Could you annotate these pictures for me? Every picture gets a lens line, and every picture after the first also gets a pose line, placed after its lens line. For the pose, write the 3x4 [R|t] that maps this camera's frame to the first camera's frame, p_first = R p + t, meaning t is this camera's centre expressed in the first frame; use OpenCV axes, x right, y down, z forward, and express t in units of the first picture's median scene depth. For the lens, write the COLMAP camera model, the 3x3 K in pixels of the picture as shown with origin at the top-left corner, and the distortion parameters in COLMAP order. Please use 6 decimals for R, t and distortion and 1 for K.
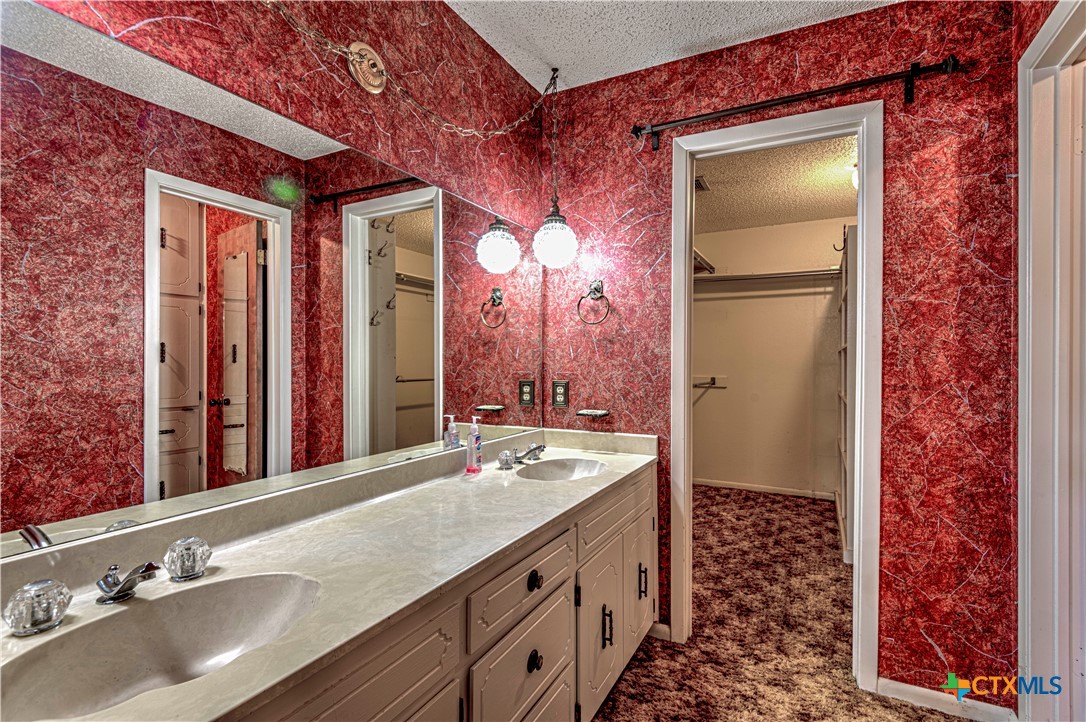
lens RADIAL K [[508.5, 0, 549.7], [0, 508.5, 362.0], [0, 0, 1]] dist [-0.001612, -0.000312]
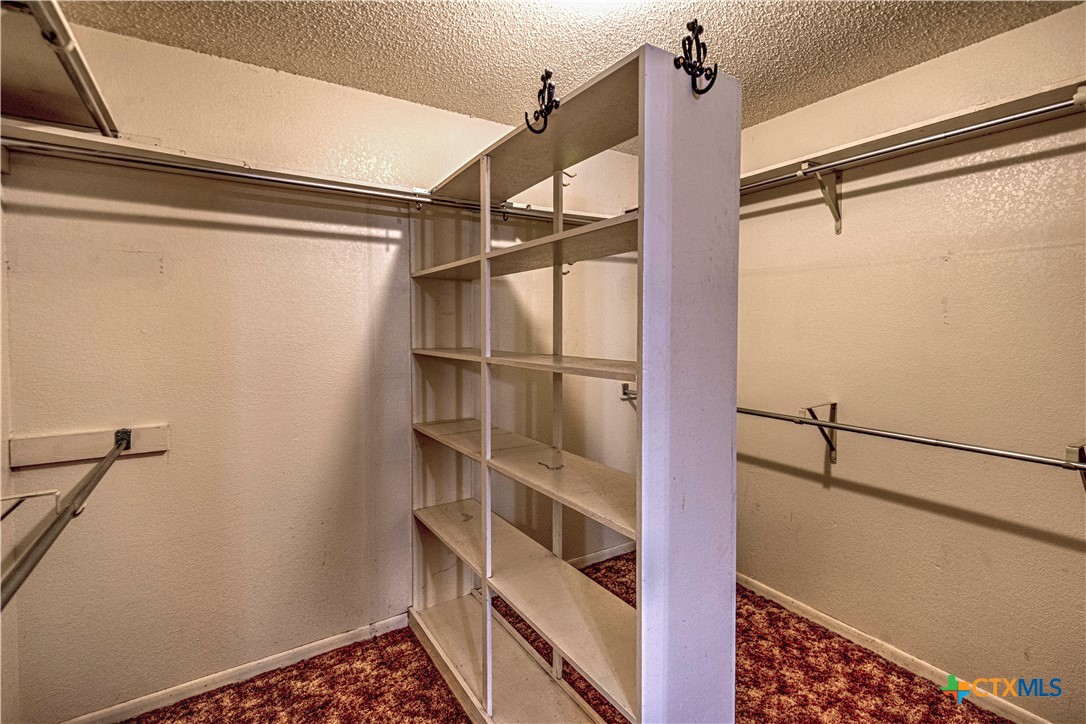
lens RADIAL K [[502.5, 0, 543.2], [0, 502.5, 344.8], [0, 0, 1]] dist [0.000377, 0.000065]
pose [[0.491667, -0.030003, 0.870266, 0.170697], [0.003610, 0.999468, 0.032418, -0.045523], [-0.870776, -0.012797, 0.491514, 0.607278]]
